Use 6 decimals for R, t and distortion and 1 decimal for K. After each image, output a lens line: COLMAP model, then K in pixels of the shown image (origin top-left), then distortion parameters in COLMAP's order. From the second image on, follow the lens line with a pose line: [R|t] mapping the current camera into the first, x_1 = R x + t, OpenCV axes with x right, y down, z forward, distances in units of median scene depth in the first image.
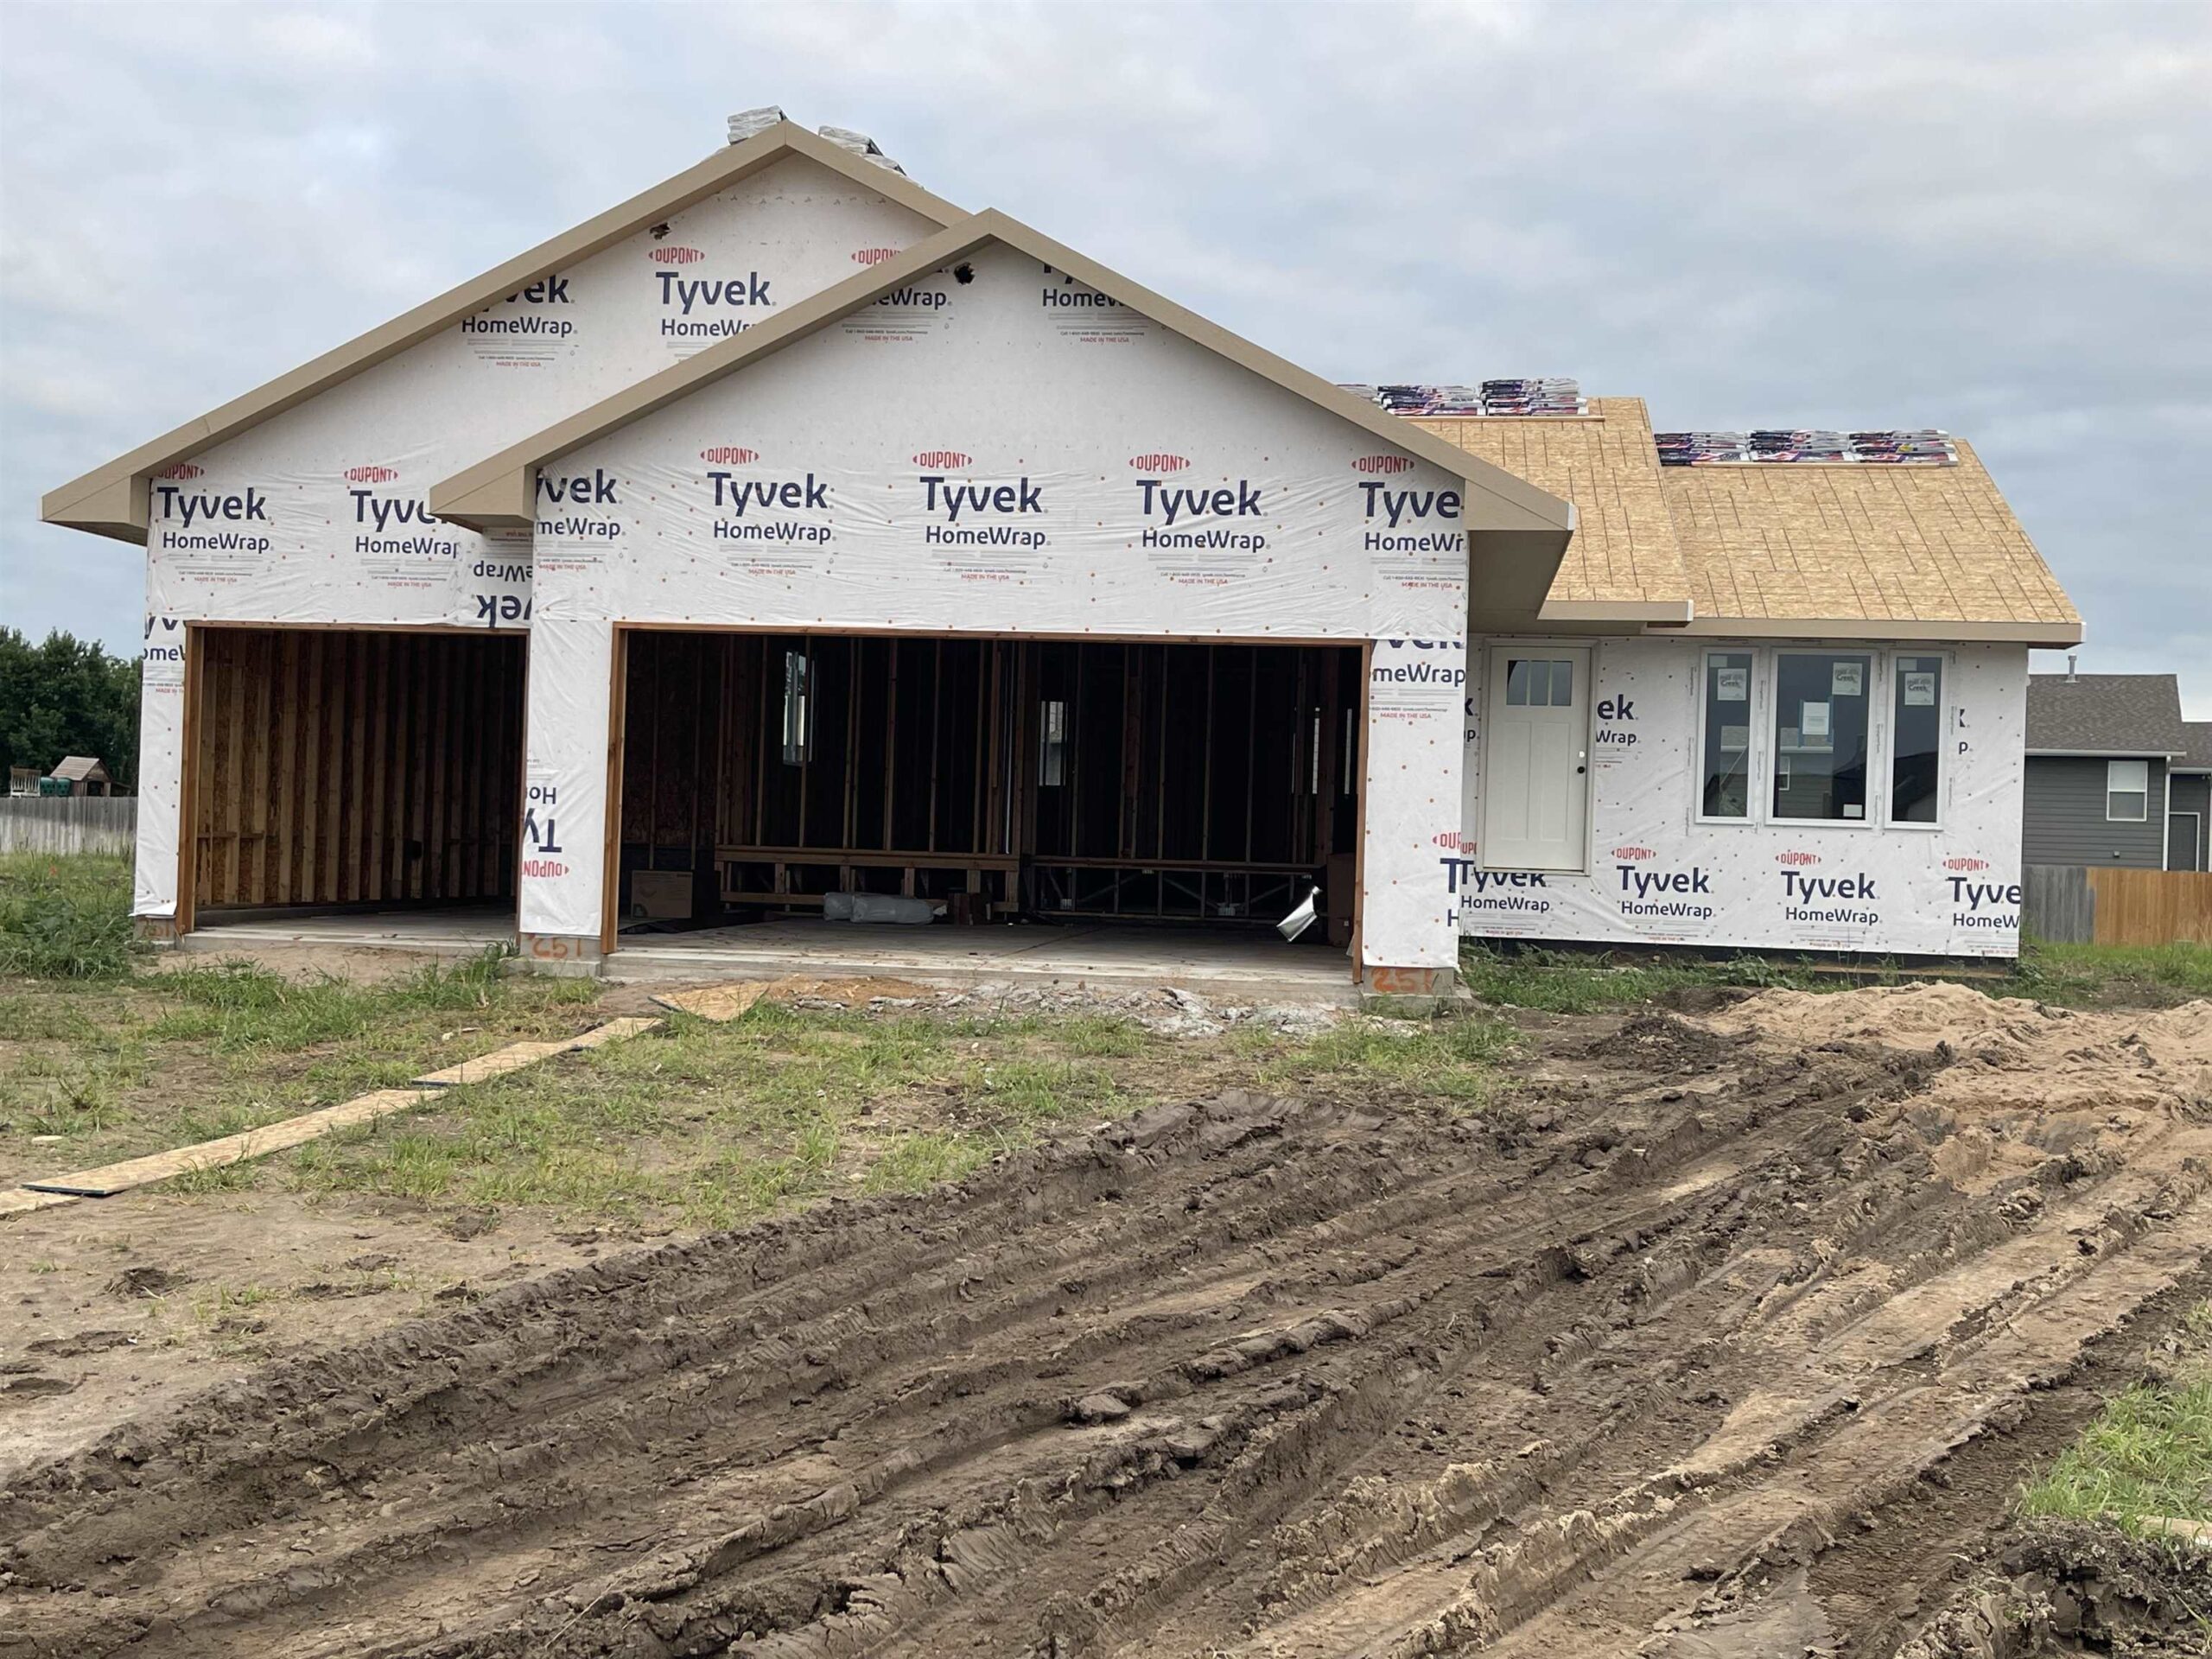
lens RADIAL K [[2293.8, 0, 1098.7], [0, 2293.8, 821.7], [0, 0, 1]] dist [0.070196, 0.000000]
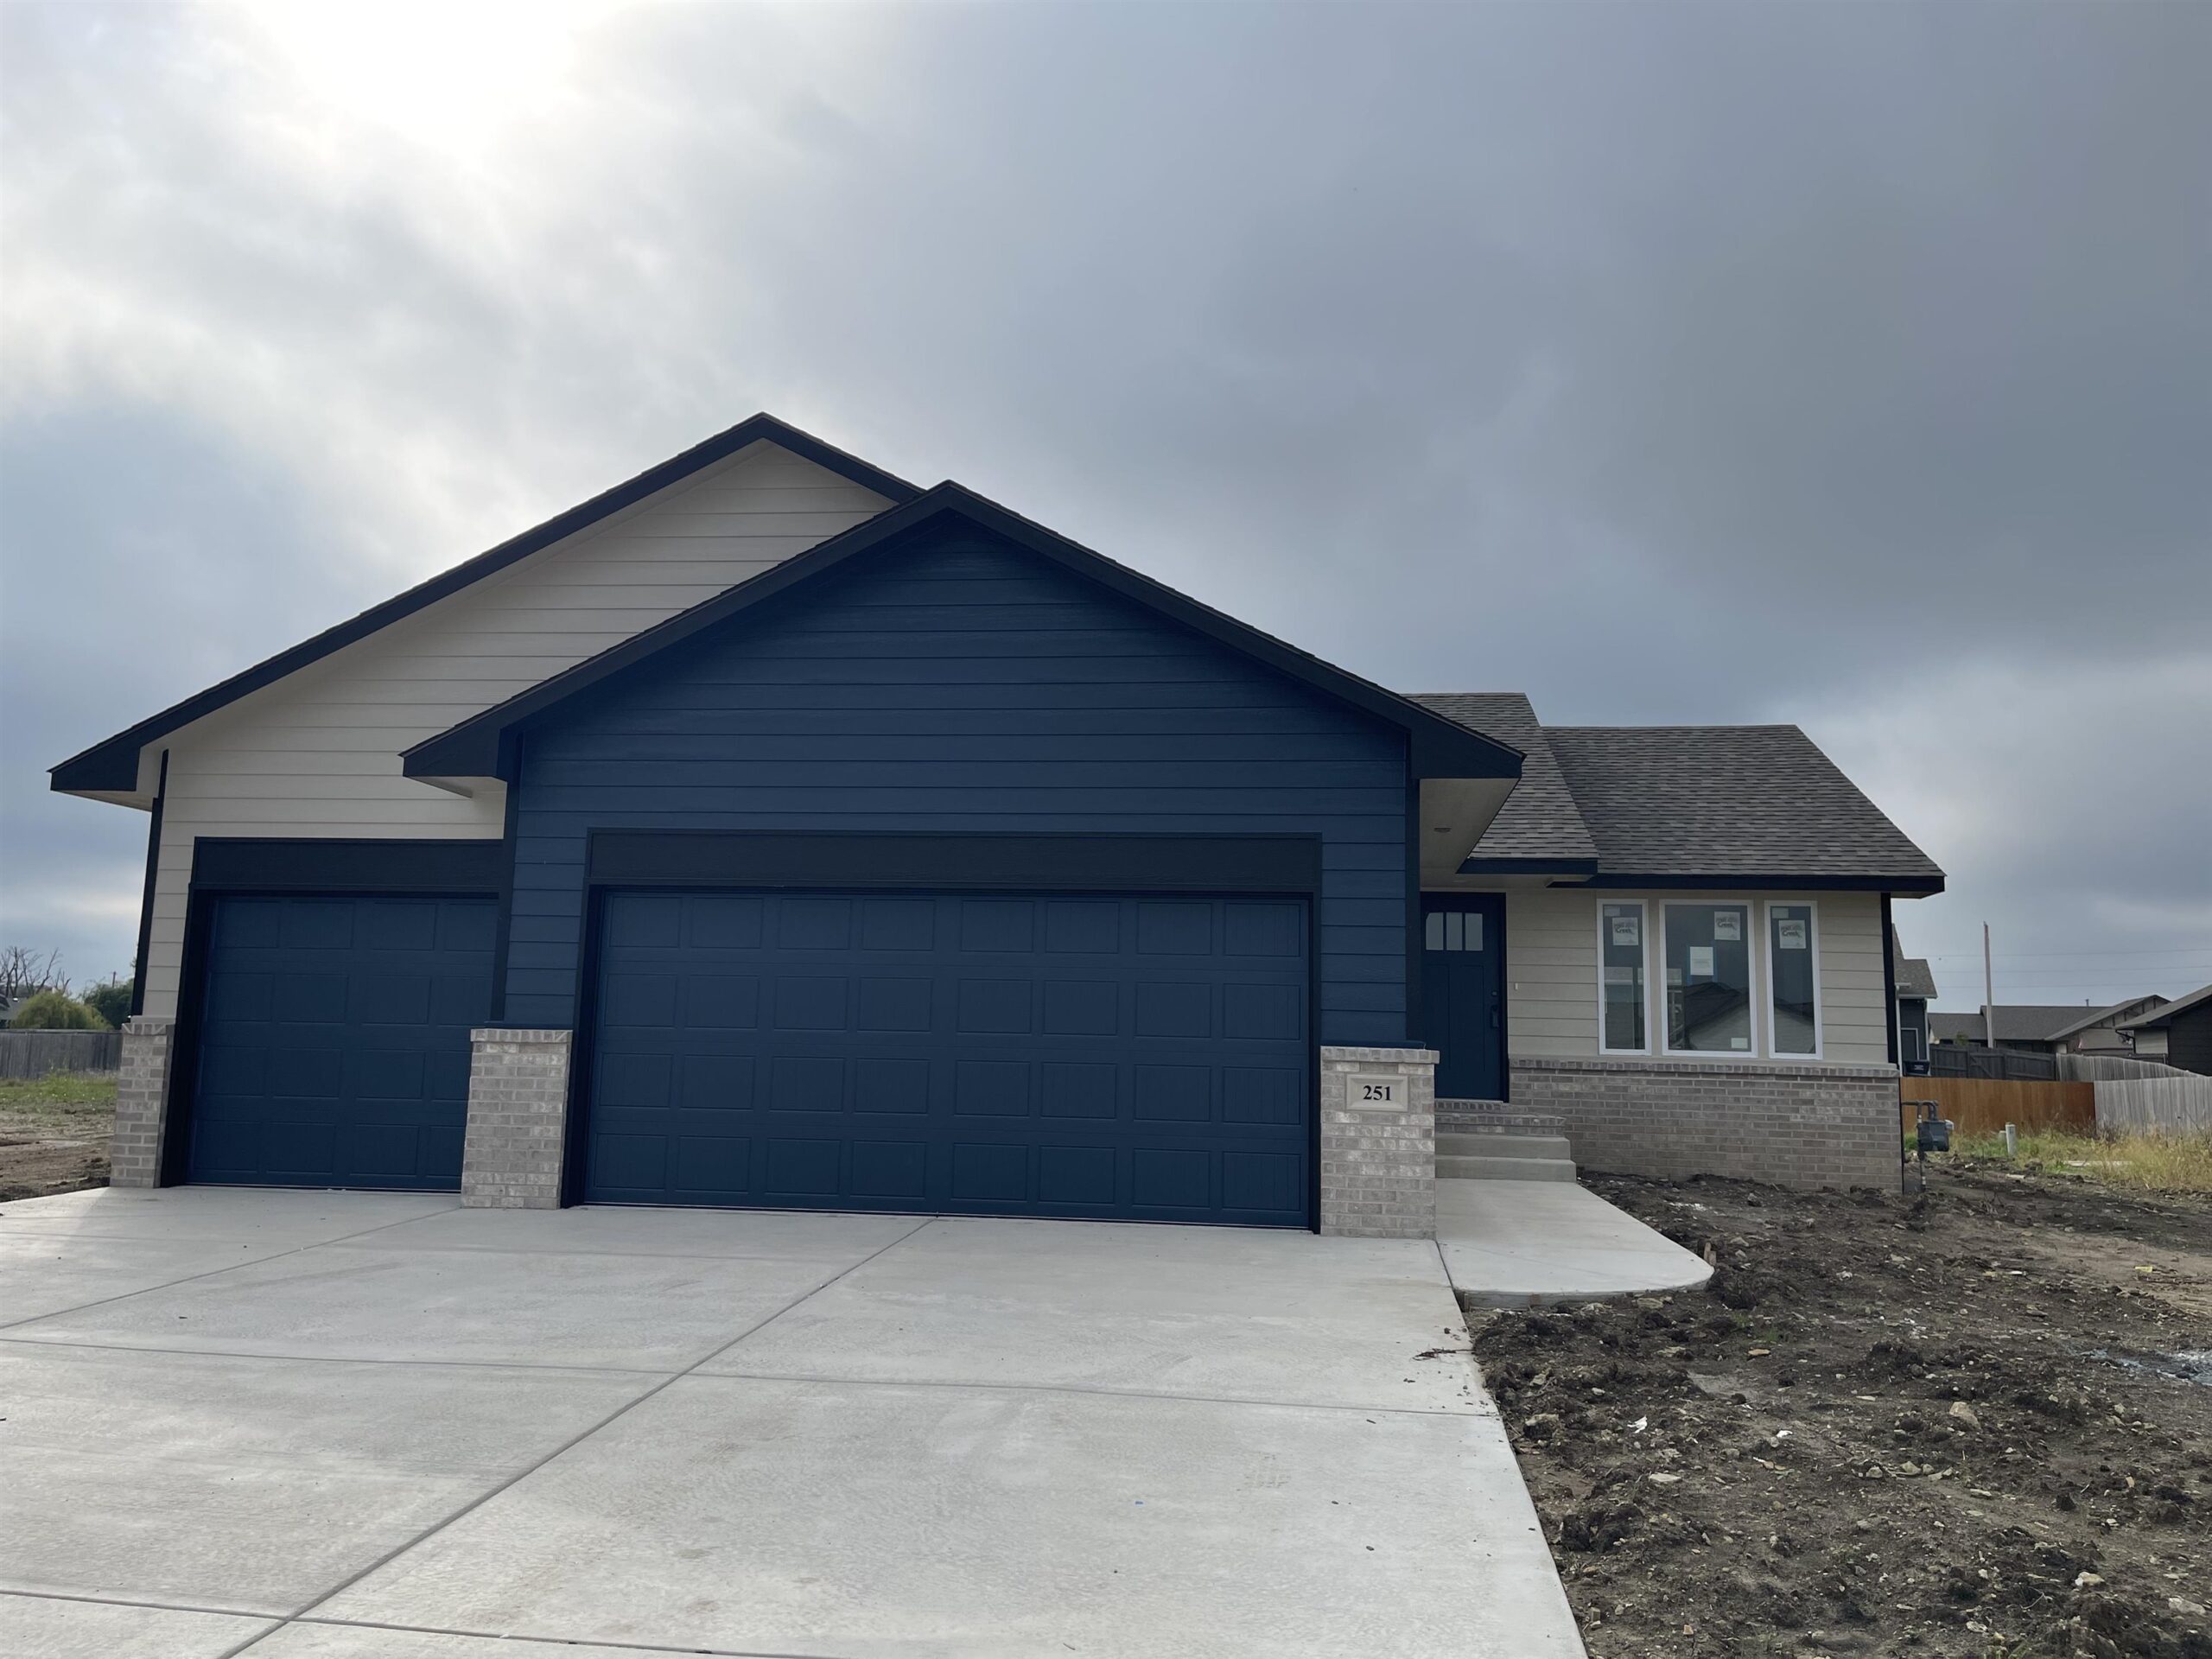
lens RADIAL K [[1632.9, 0, 1093.4], [0, 1632.9, 831.0], [0, 0, 1]] dist [0.048143, -0.020862]
pose [[0.999956, -0.008263, 0.004444, 0.009716], [0.008750, 0.992257, -0.123891, -0.010794], [-0.003386, 0.123925, 0.992286, 0.195314]]
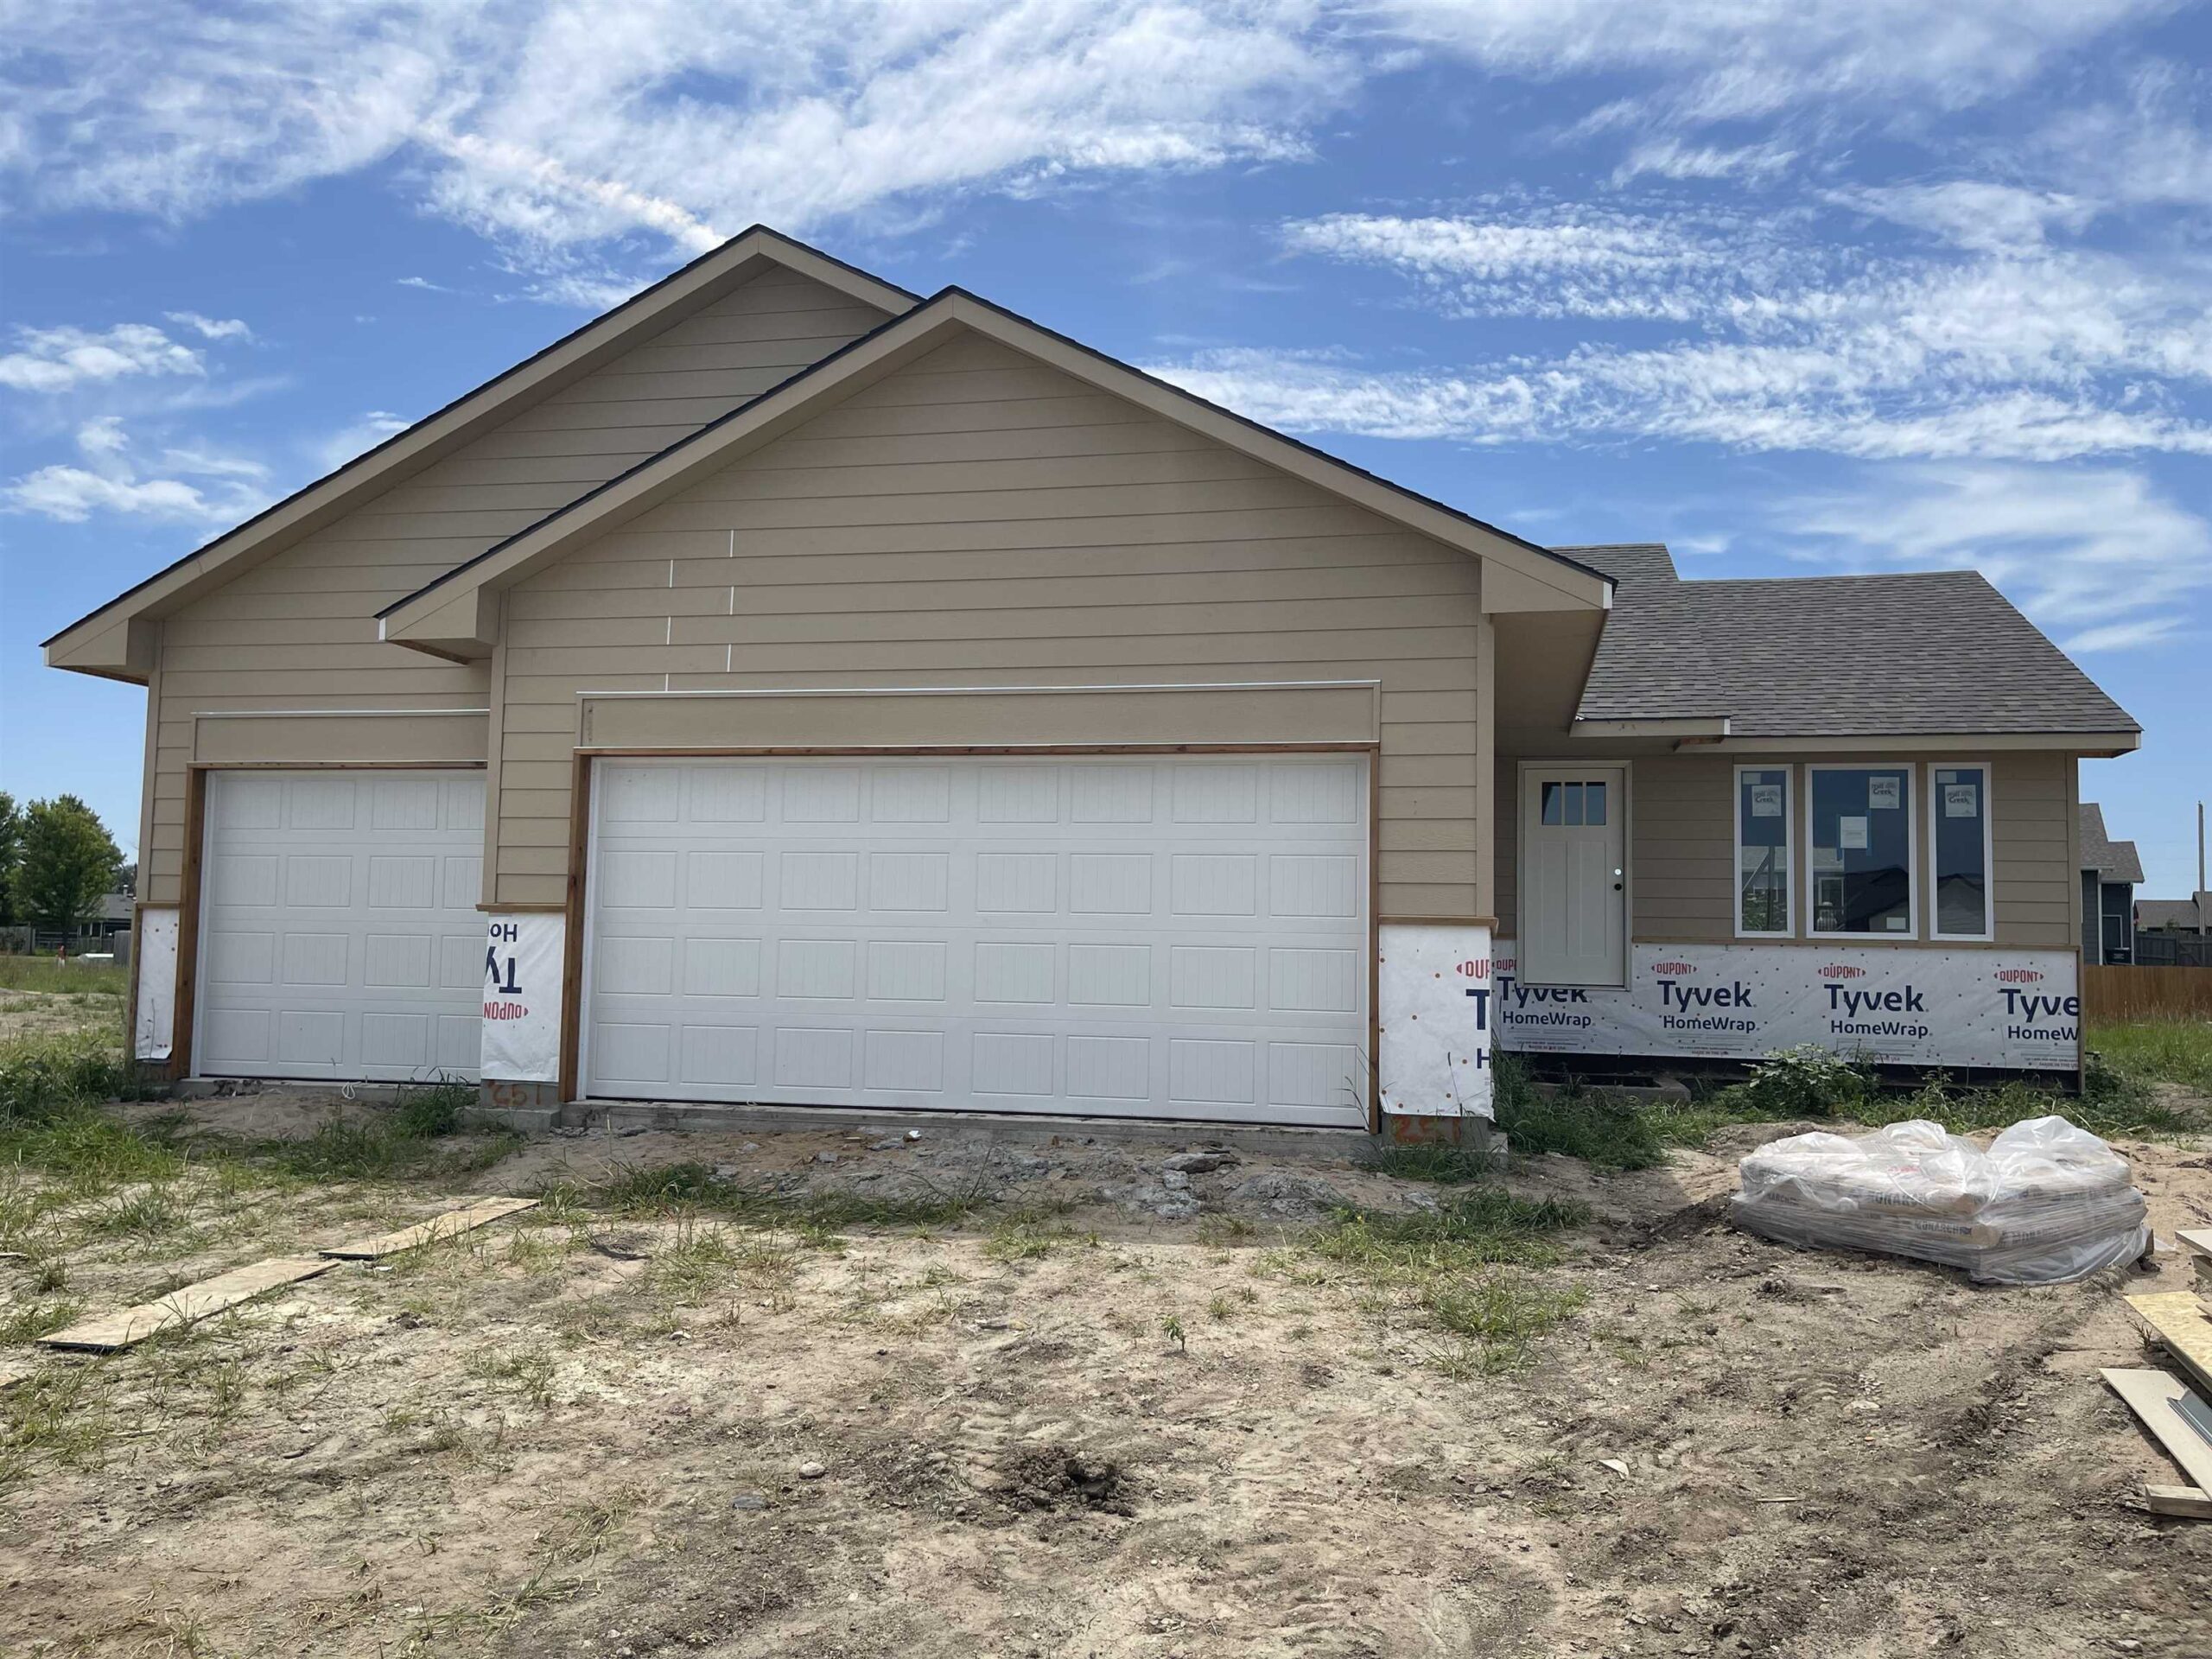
lens RADIAL K [[1632.9, 0, 1115.3], [0, 1632.9, 839.8], [0, 0, 1]] dist [0.048143, -0.020862]
pose [[0.996428, -0.020088, -0.082020, 0.047471], [0.015400, 0.998233, -0.057392, -0.005076], [0.083028, 0.055924, 0.994977, 0.256492]]
